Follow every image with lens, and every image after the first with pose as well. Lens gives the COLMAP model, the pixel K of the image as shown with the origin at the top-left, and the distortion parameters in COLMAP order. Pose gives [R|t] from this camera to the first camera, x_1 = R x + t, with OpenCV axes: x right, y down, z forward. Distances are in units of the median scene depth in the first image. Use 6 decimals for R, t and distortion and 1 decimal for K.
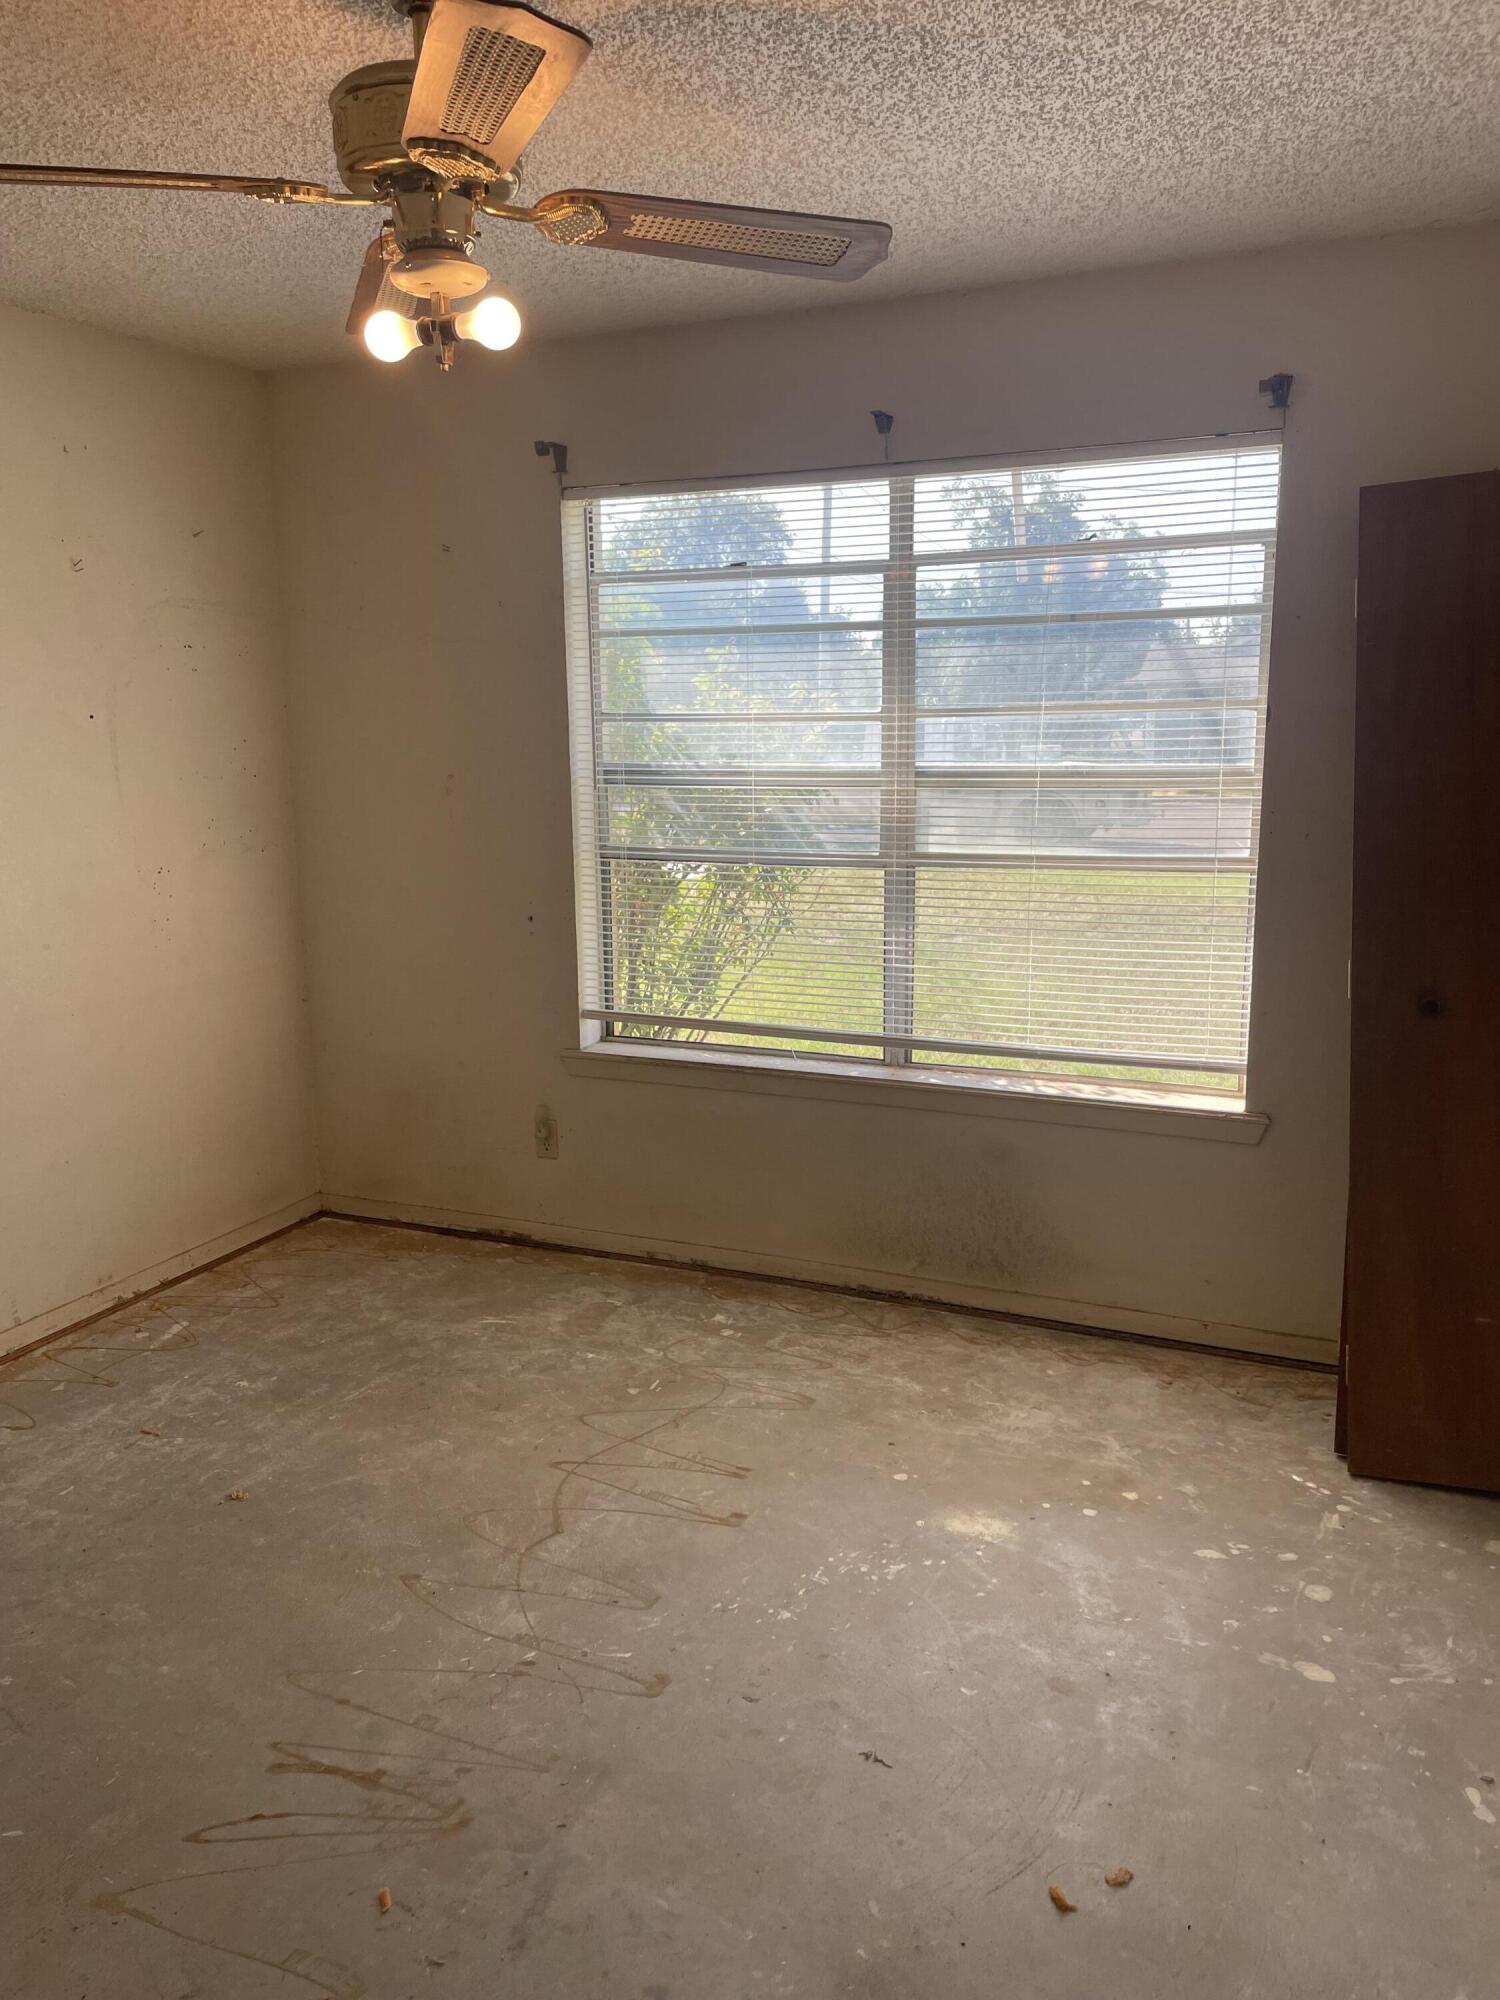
lens RADIAL K [[1556.8, 0, 752.5], [0, 1556.8, 1021.8], [0, 0, 1]] dist [0.071243, -0.097736]
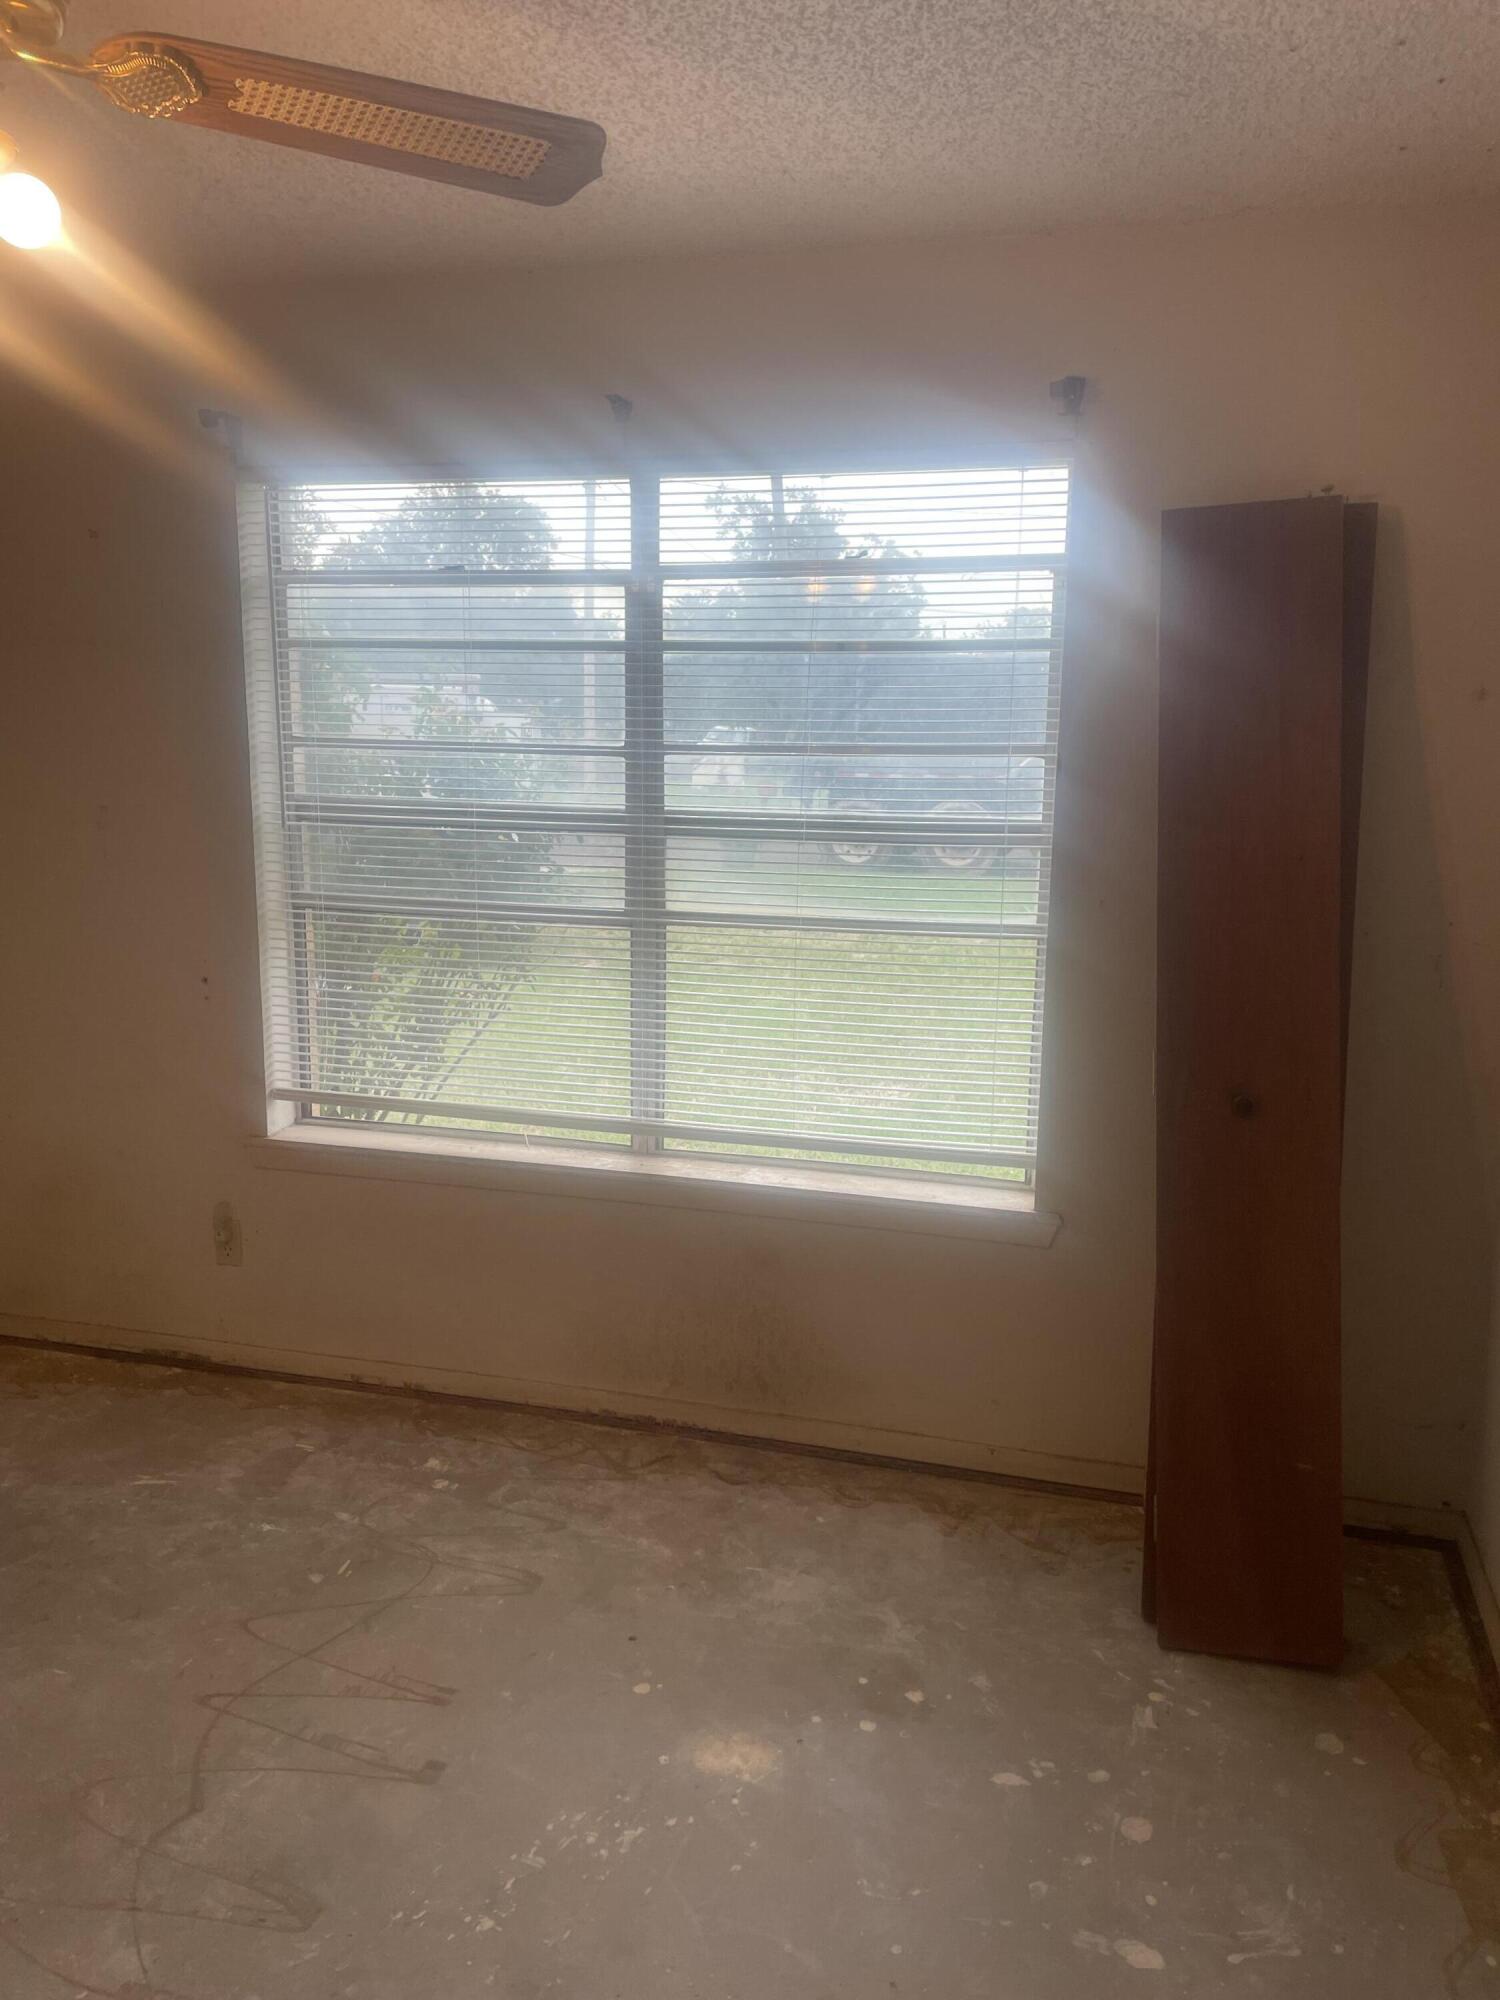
lens RADIAL K [[1511.5, 0, 752.2], [0, 1511.5, 1006.5], [0, 0, 1]] dist [0.092692, -0.123527]
pose [[0.989391, -0.003542, 0.145235, 0.032612], [0.004225, 0.999981, -0.004395, -0.055375], [-0.145217, 0.004962, 0.989387, 0.175946]]
